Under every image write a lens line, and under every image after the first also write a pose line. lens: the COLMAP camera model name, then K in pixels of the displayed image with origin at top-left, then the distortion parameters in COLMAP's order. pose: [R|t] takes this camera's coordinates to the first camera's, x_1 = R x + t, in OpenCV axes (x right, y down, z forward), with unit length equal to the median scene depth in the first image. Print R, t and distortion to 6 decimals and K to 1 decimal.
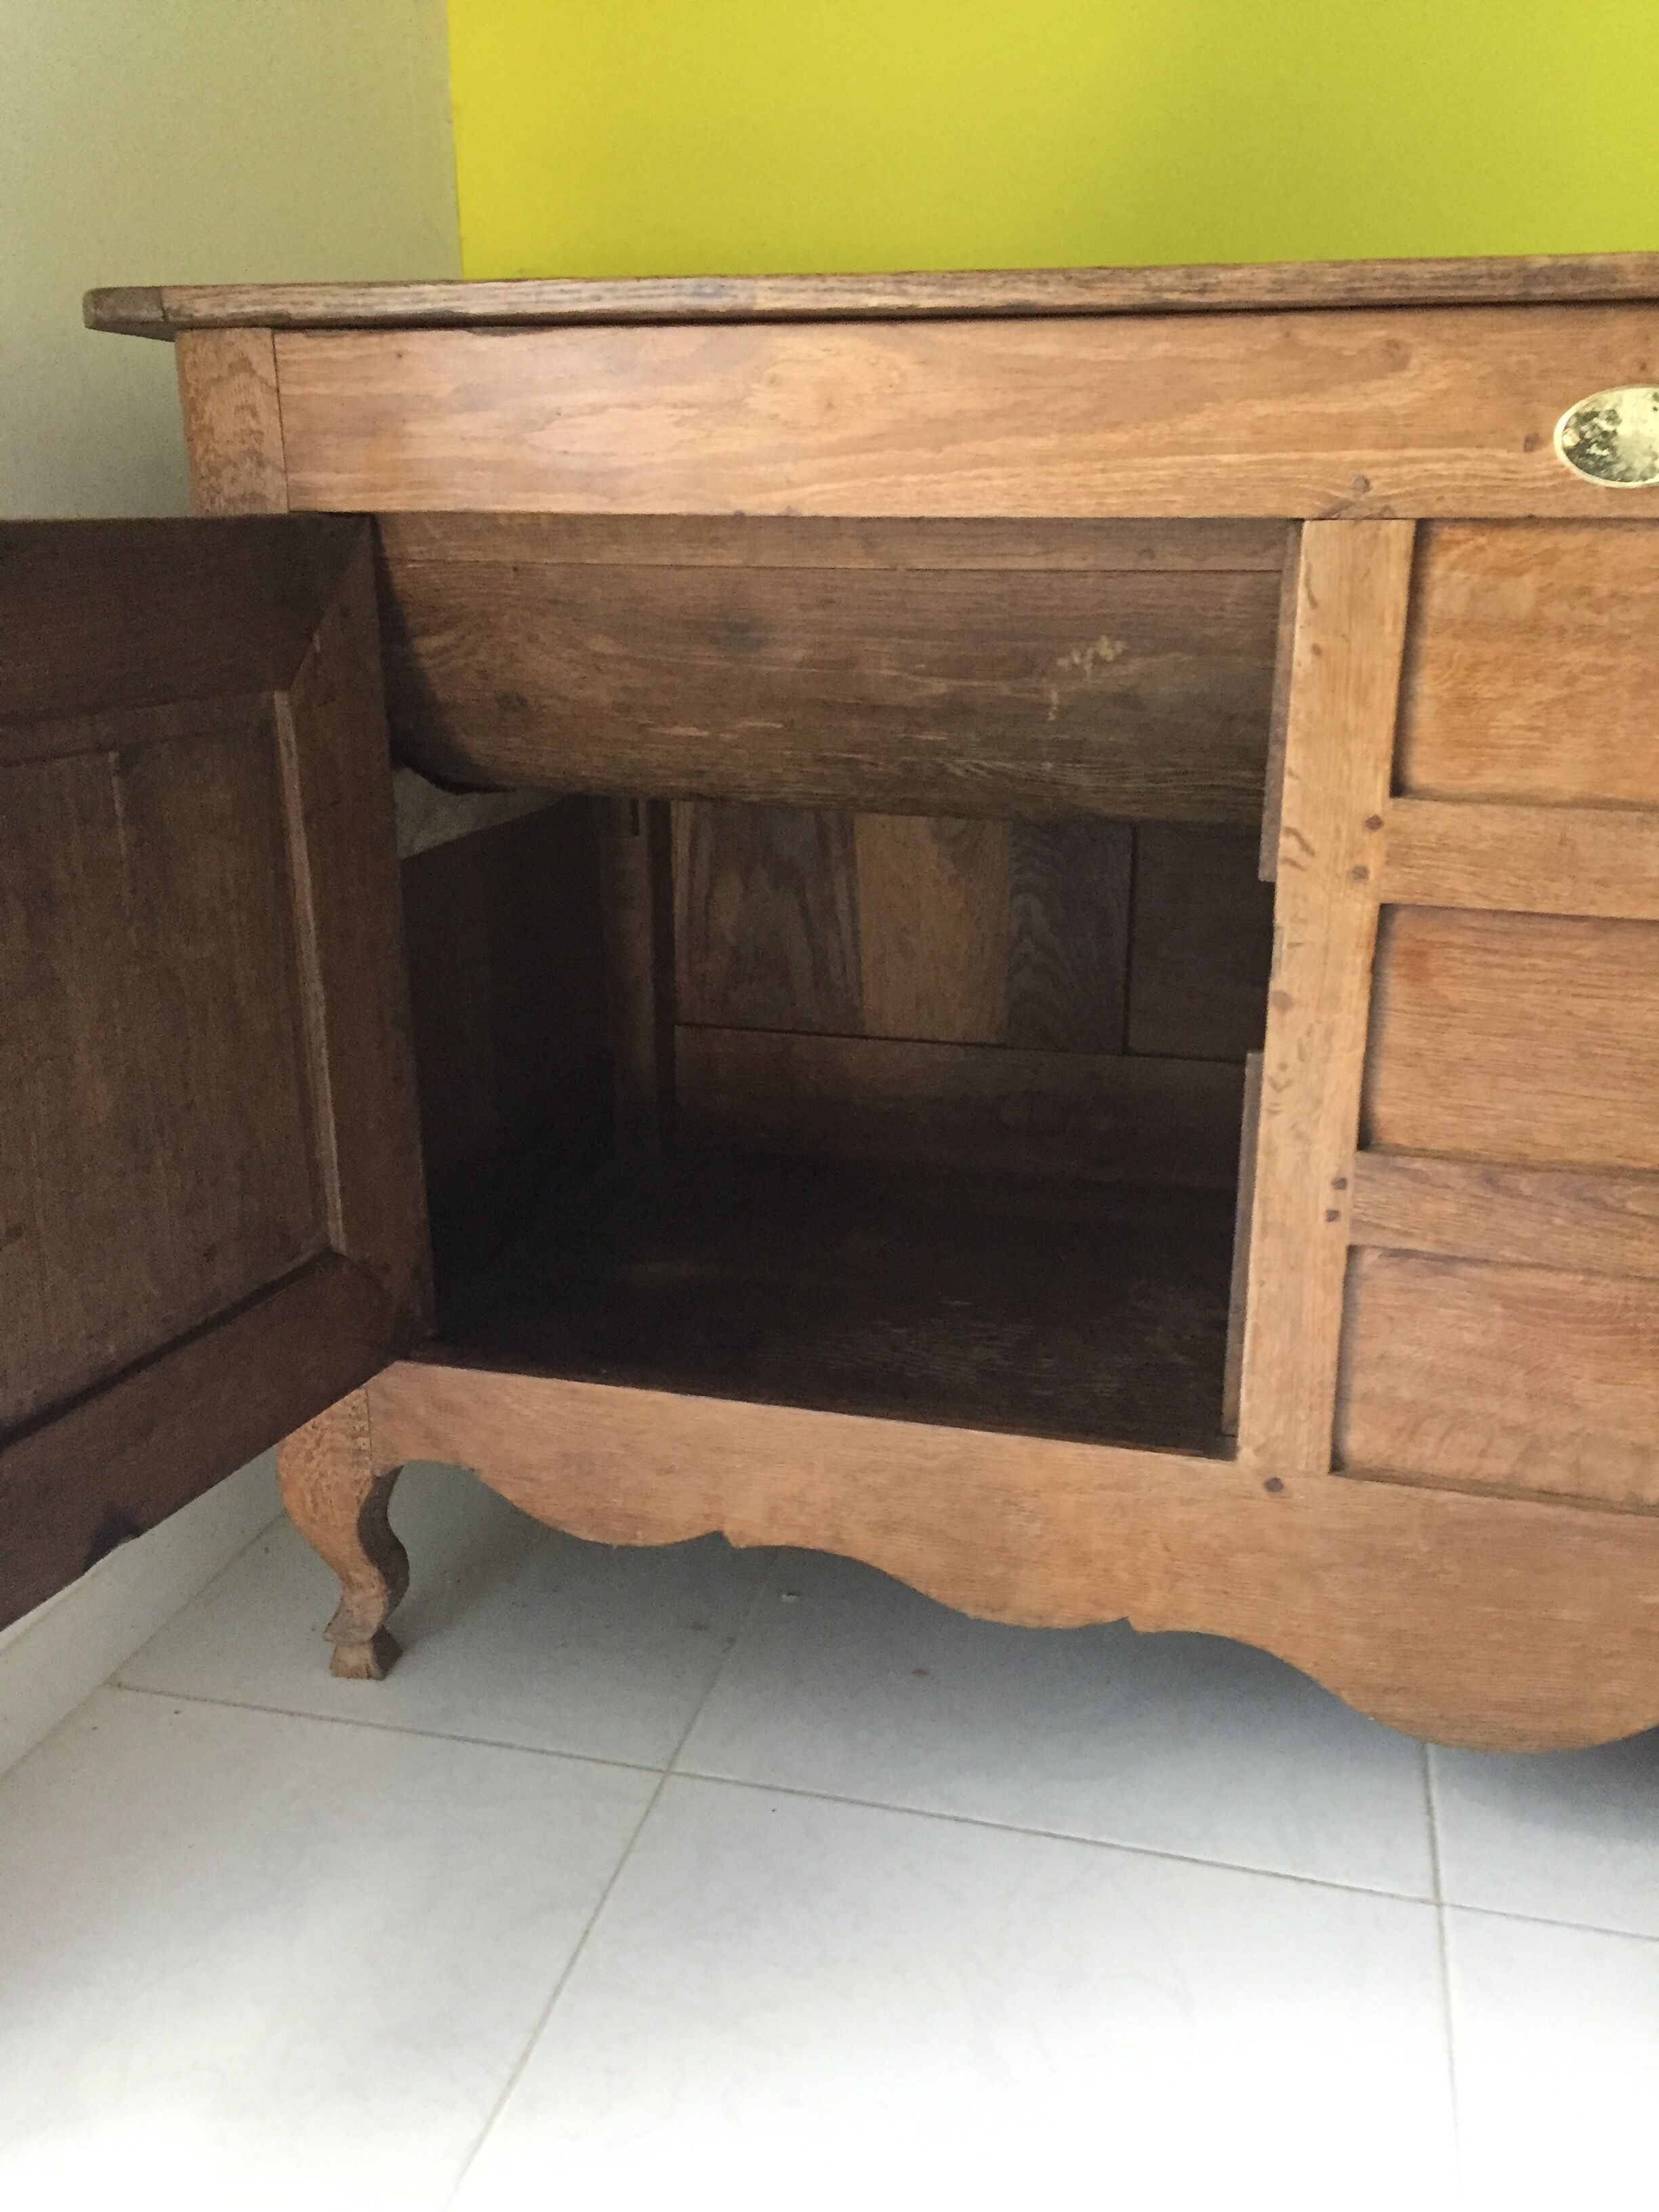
lens RADIAL K [[1900.8, 0, 834.1], [0, 1900.8, 1112.9], [0, 0, 1]] dist [0.089397, -0.116630]
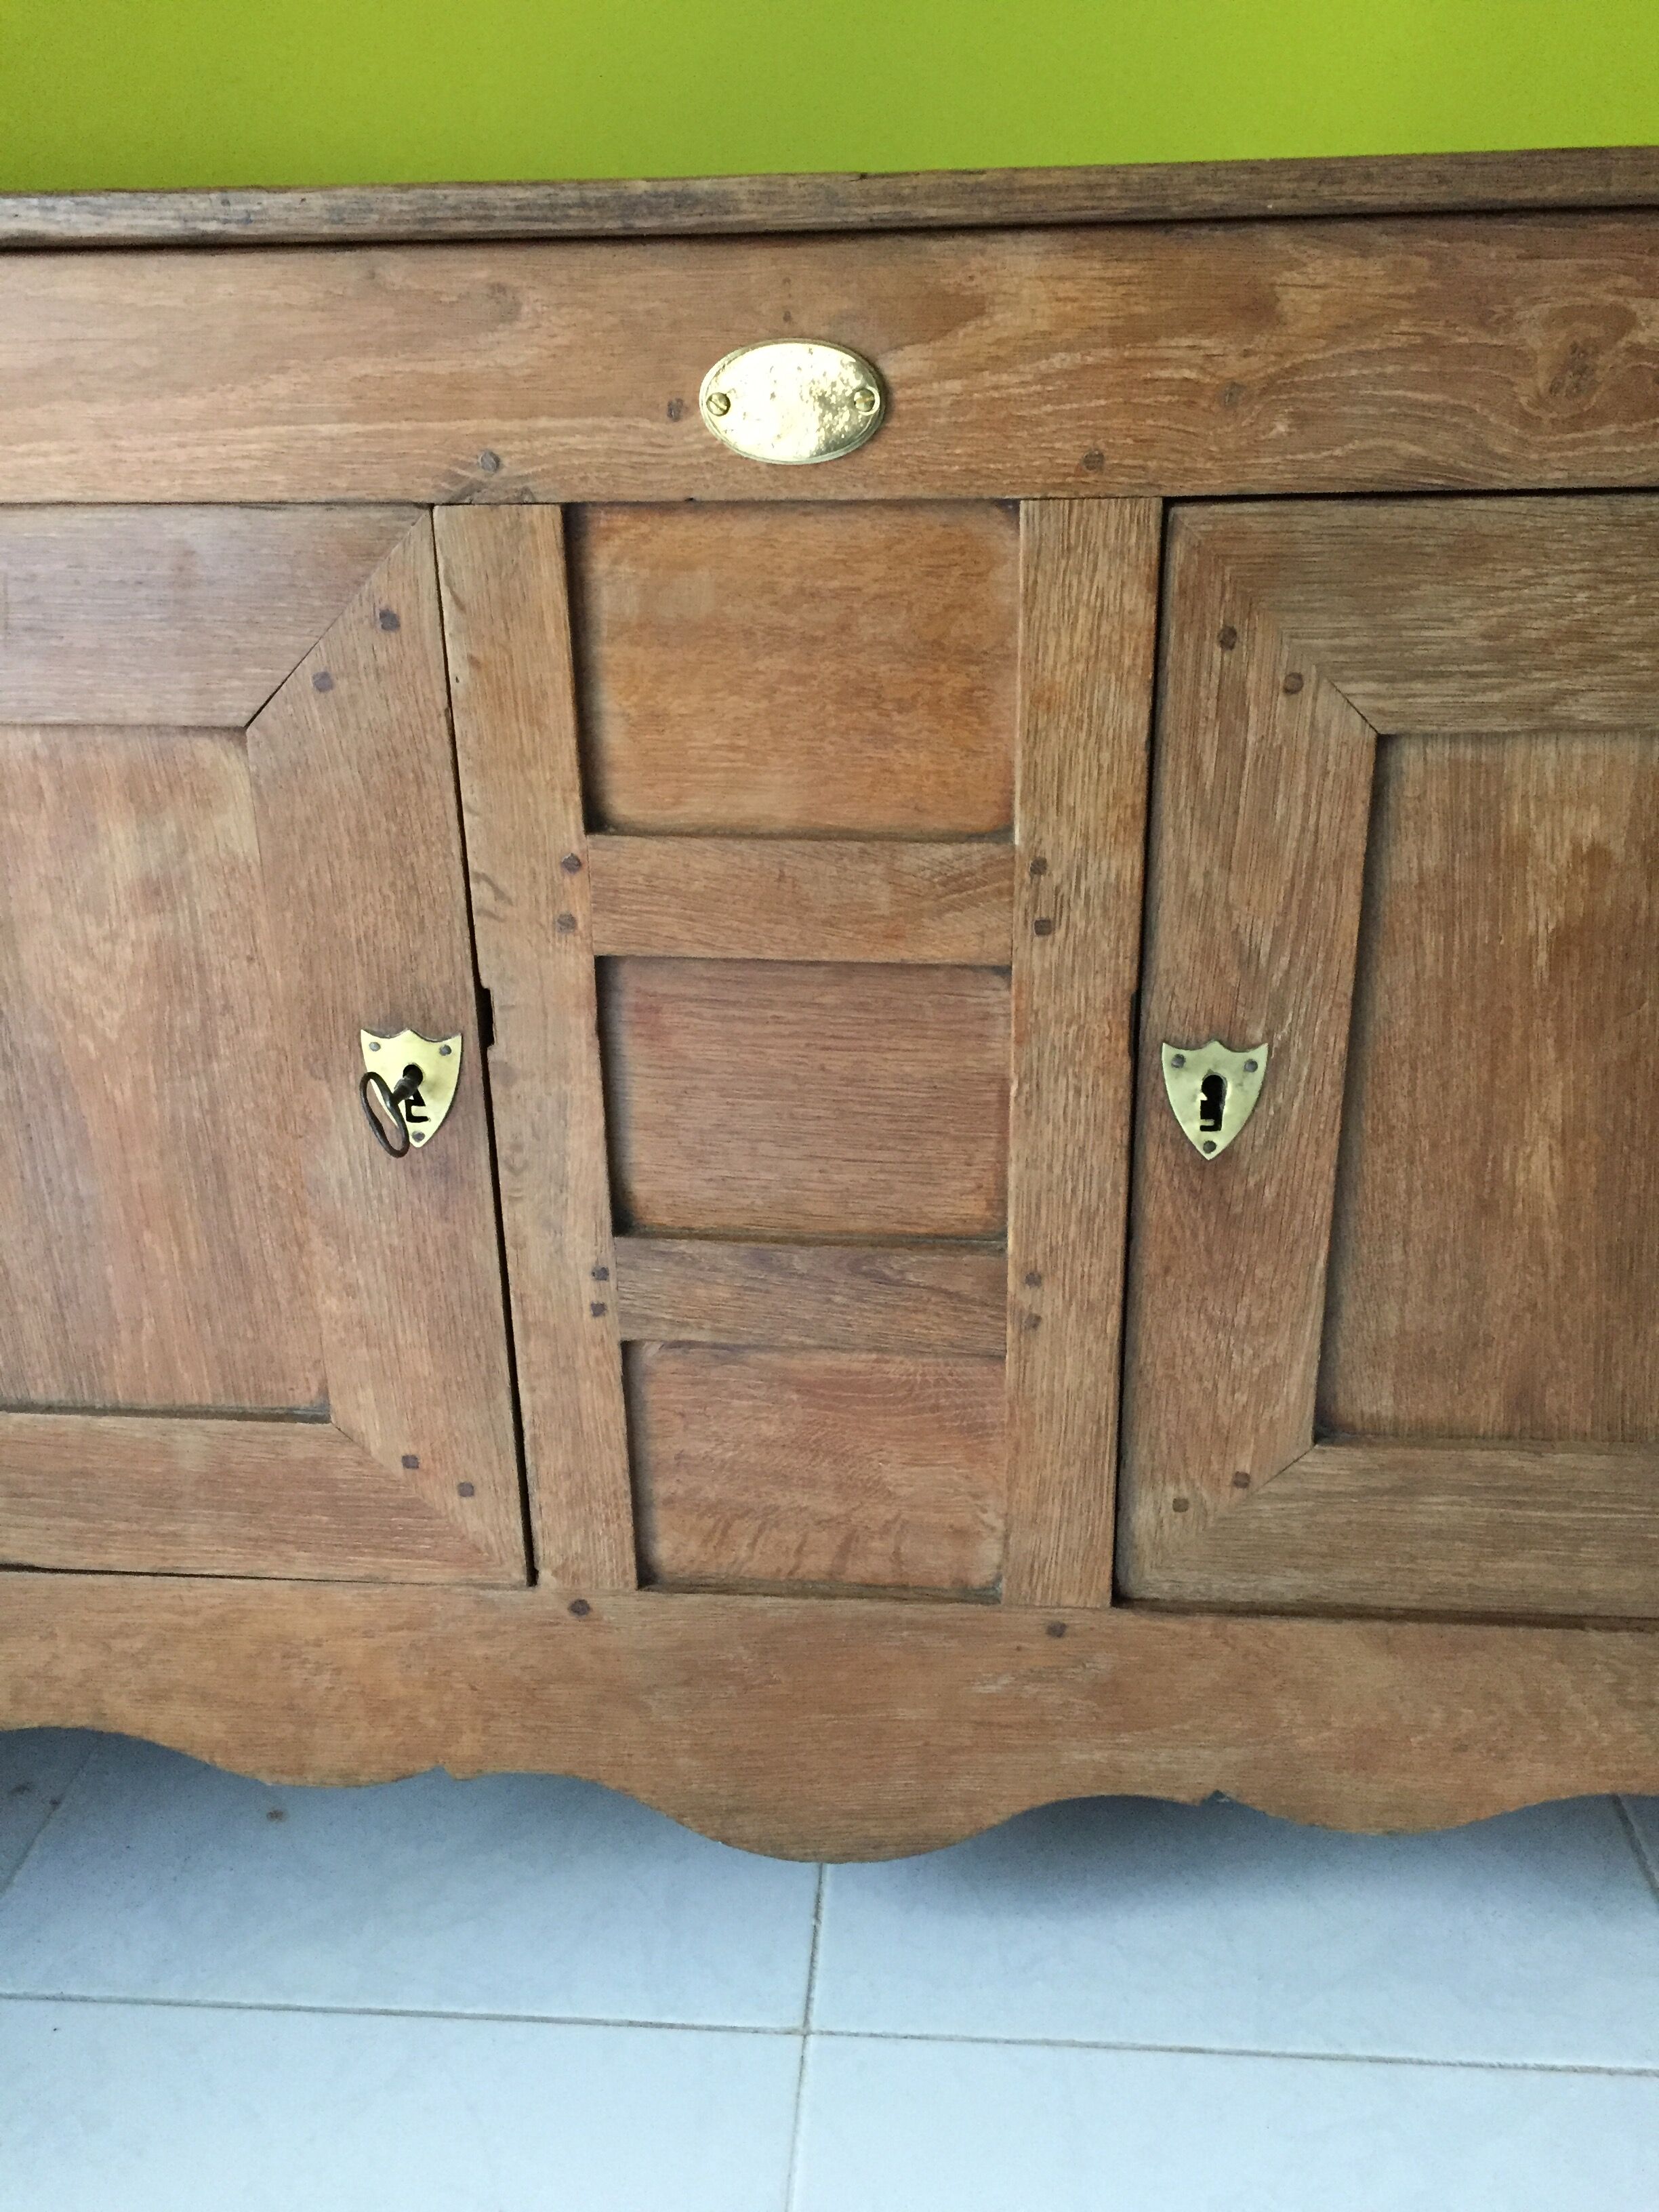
lens RADIAL K [[1900.8, 0, 836.5], [0, 1900.8, 1114.4], [0, 0, 1]] dist [0.089397, -0.116630]
pose [[0.985328, -0.078485, 0.151552, 0.238746], [0.070074, 0.995731, 0.060076, -0.076878], [-0.155620, -0.048575, 0.986622, 0.135045]]
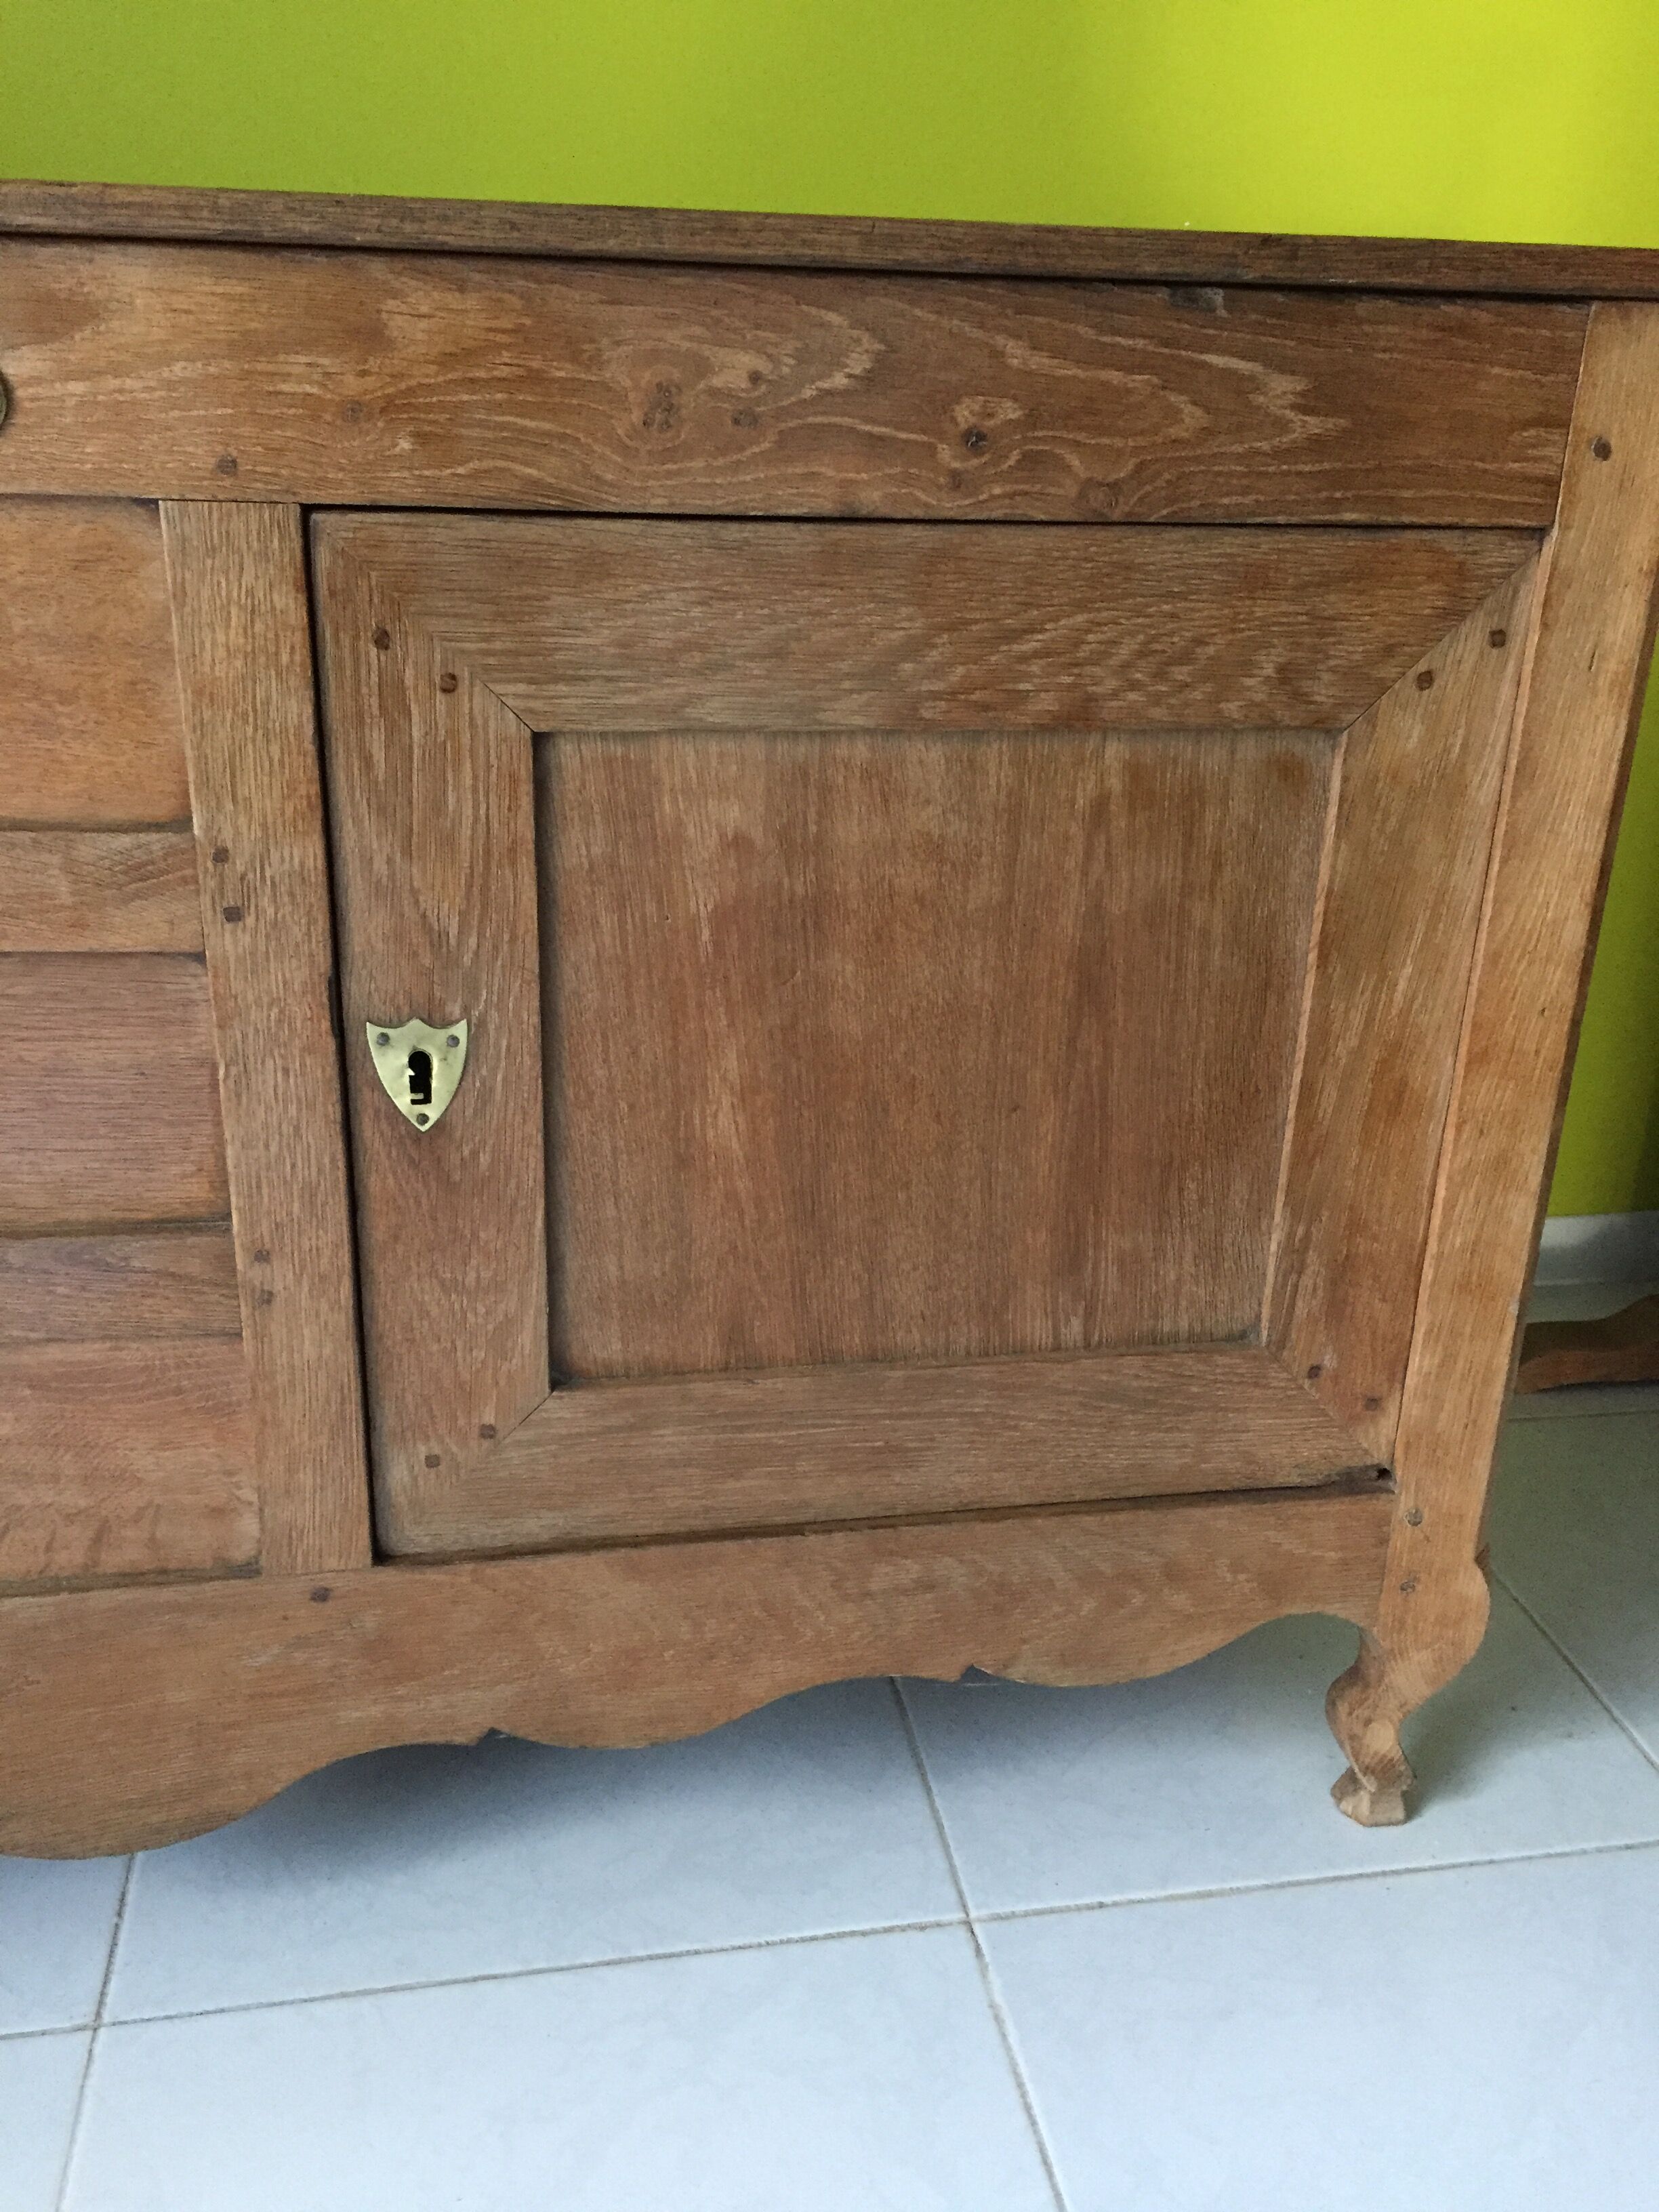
lens RADIAL K [[1900.8, 0, 844.6], [0, 1900.8, 1115.9], [0, 0, 1]] dist [0.089397, -0.116630]
pose [[0.909705, -0.124903, 0.396026, 0.347793], [0.100394, 0.991554, 0.082112, -0.056626], [-0.402937, -0.034939, 0.914561, 0.046976]]
